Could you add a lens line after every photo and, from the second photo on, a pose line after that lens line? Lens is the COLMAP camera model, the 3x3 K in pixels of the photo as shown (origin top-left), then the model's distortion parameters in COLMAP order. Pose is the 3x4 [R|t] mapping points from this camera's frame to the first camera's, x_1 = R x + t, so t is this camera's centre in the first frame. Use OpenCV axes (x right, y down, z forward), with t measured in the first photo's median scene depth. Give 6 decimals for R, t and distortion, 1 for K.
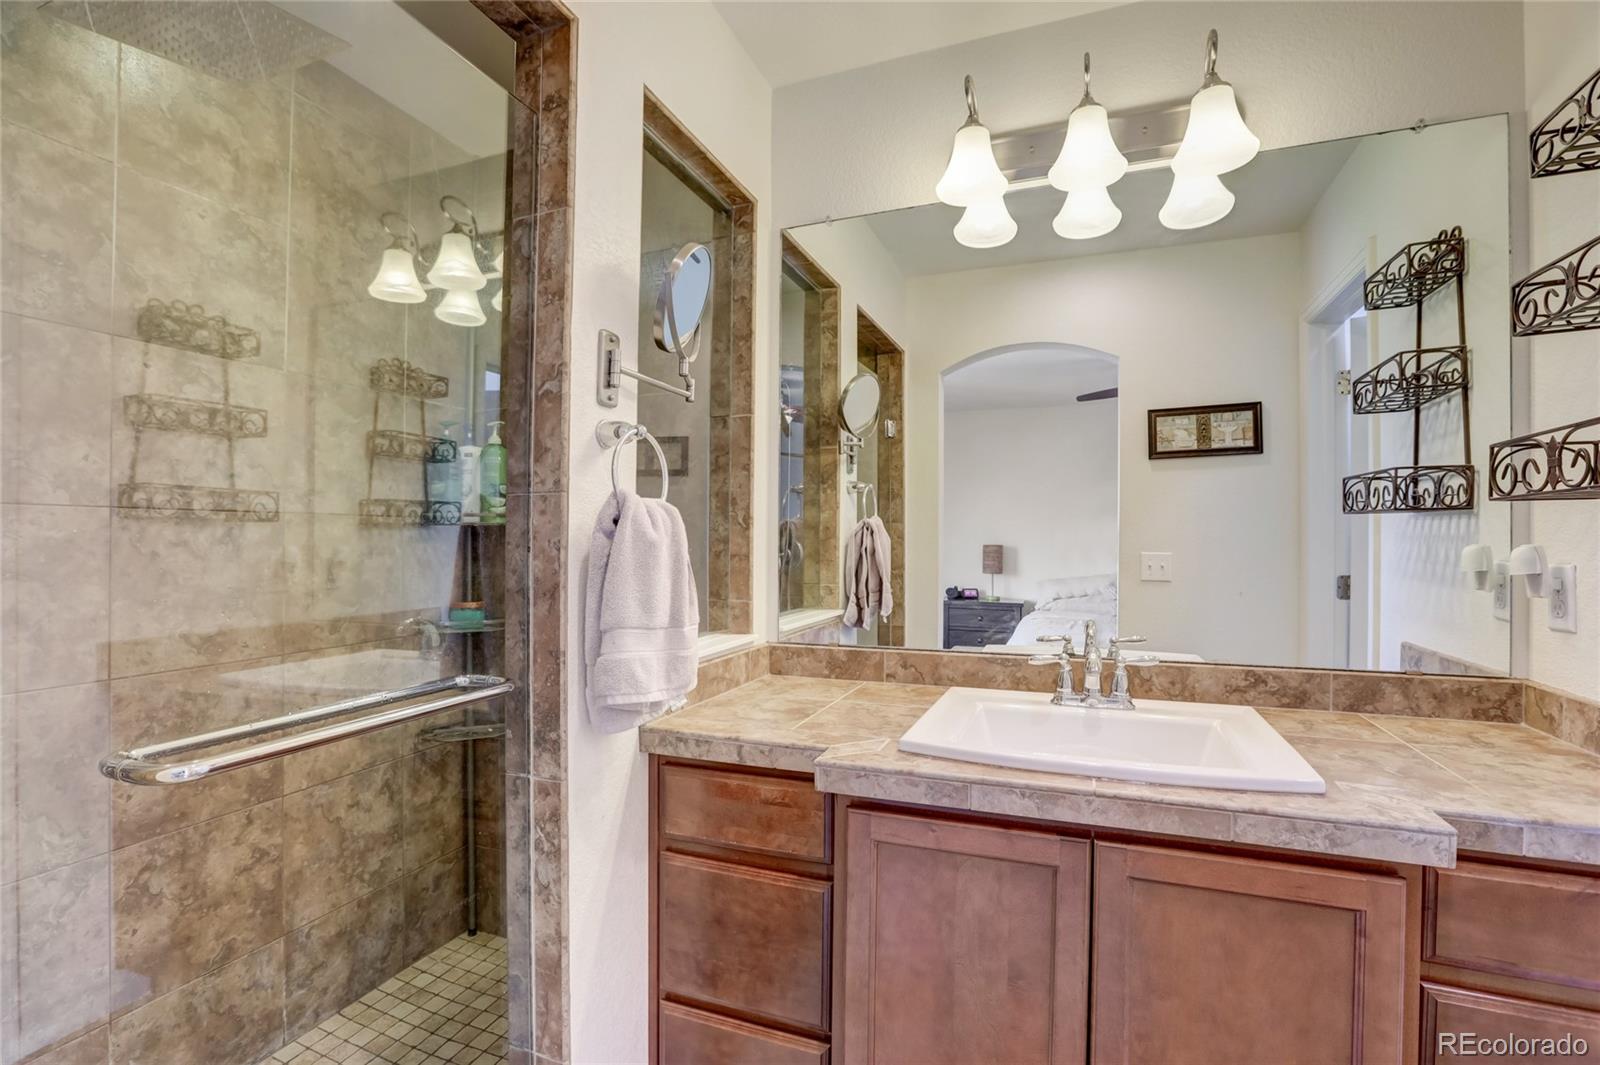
lens RADIAL K [[735.0, 0, 799.1], [0, 735.0, 531.3], [0, 0, 1]] dist [-0.038066, 0.014054]
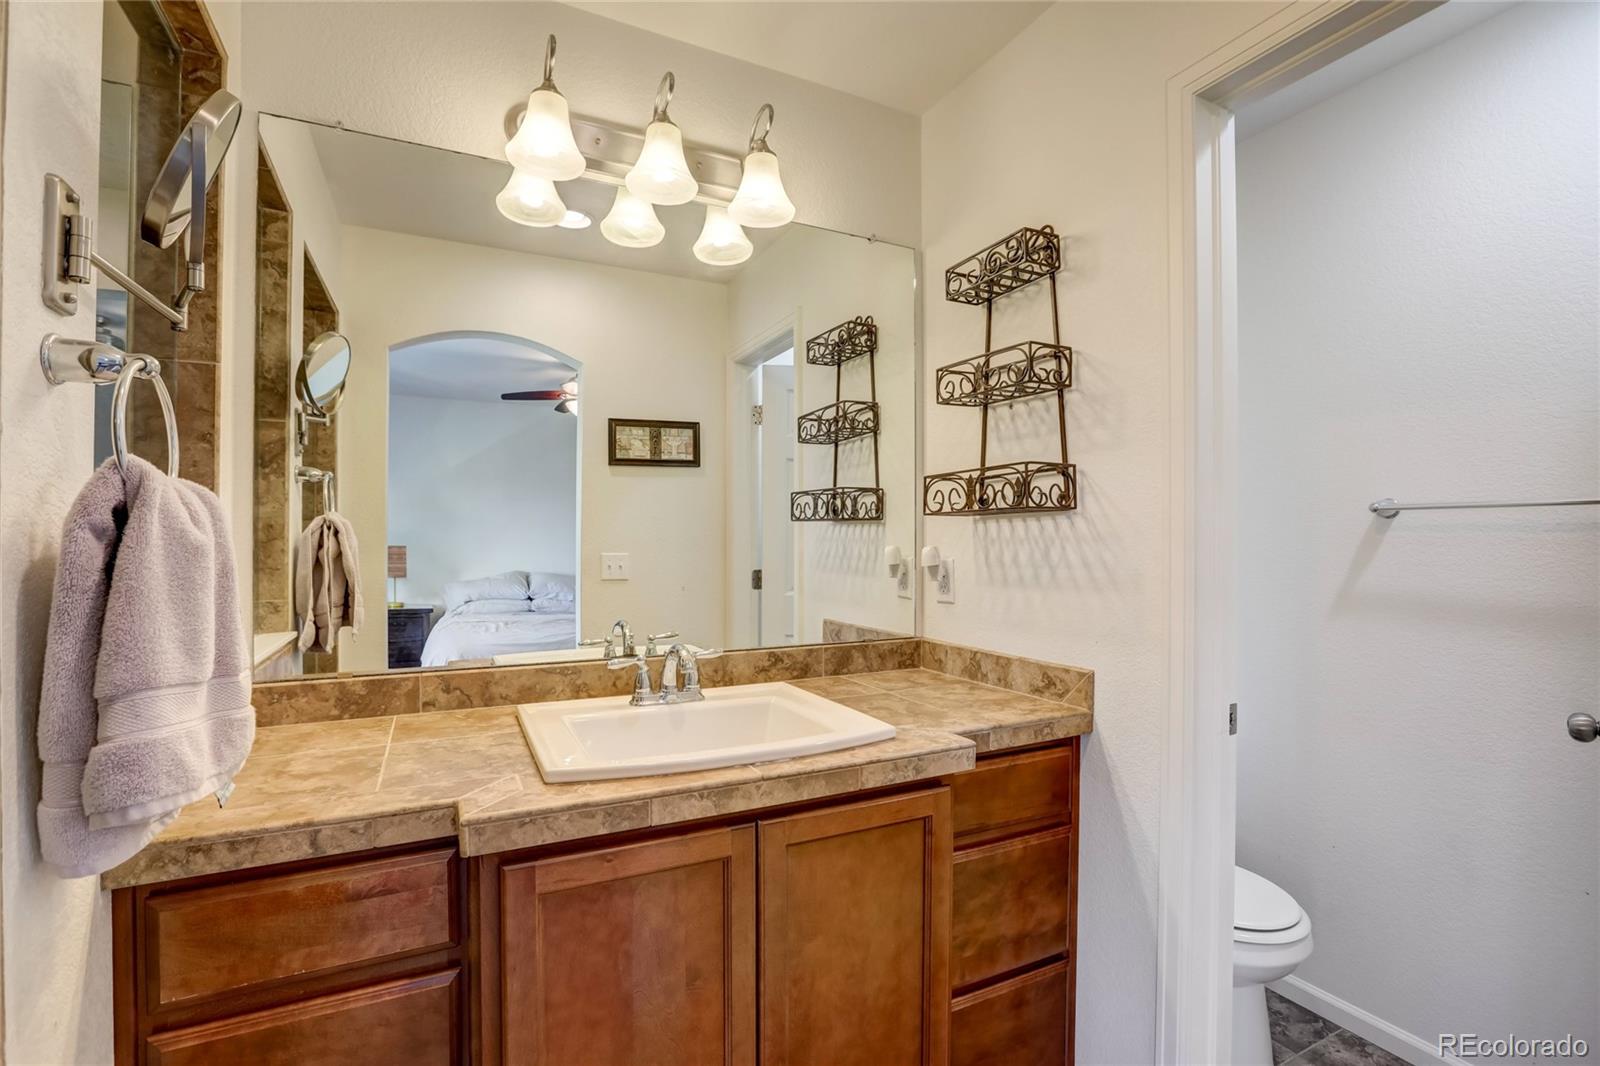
lens RADIAL K [[735.0, 0, 811.2], [0, 735.0, 540.2], [0, 0, 1]] dist [-0.038066, 0.014054]
pose [[0.671436, 0.001815, 0.741060, -0.245202], [-0.010065, 0.999927, 0.006670, 0.000120], [-0.740994, -0.011938, 0.671406, 0.155441]]
